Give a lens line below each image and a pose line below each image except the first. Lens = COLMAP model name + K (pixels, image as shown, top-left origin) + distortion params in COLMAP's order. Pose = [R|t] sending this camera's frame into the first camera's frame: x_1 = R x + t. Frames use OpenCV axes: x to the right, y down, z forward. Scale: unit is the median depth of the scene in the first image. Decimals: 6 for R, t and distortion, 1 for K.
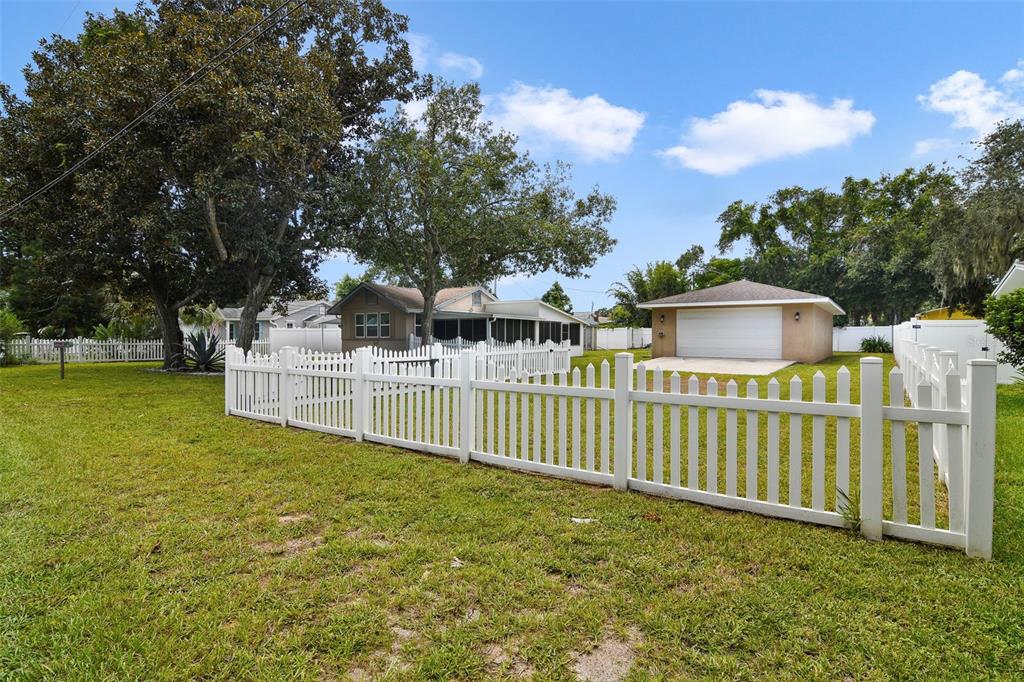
lens RADIAL K [[490.5, 0, 512.0], [0, 490.5, 341.0], [0, 0, 1]] dist [-0.002071, -0.001279]
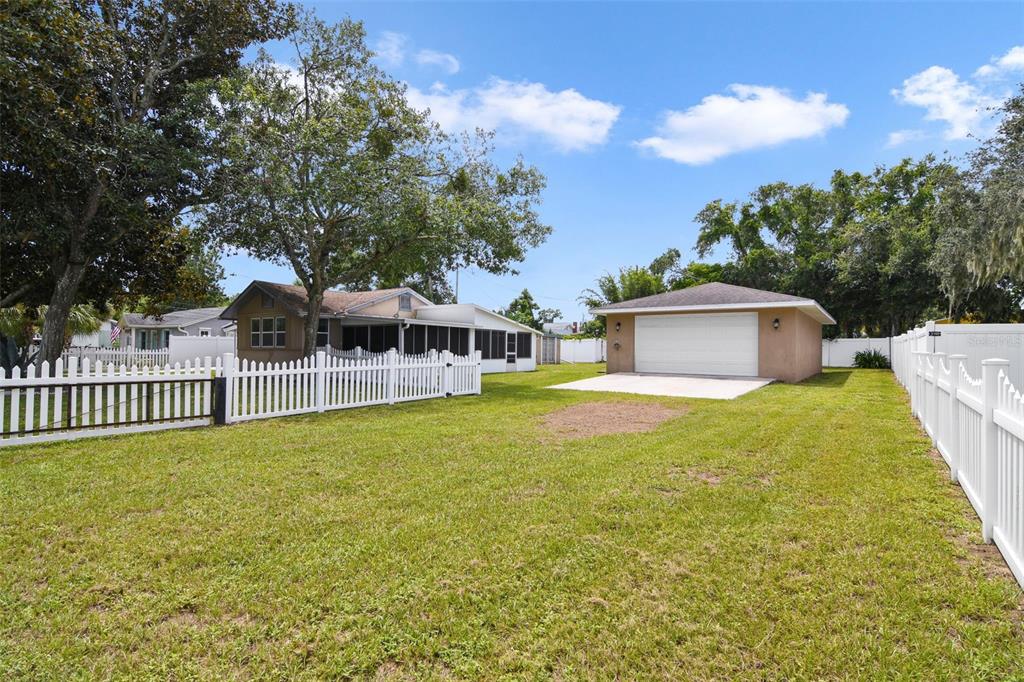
lens RADIAL K [[490.5, 0, 512.0], [0, 490.5, 341.0], [0, 0, 1]] dist [-0.002071, -0.001279]
pose [[0.999936, 0.005350, 0.009926, 0.096081], [-0.005093, 0.999655, -0.025781, 0.000938], [-0.010061, 0.025729, 0.999618, 0.136500]]
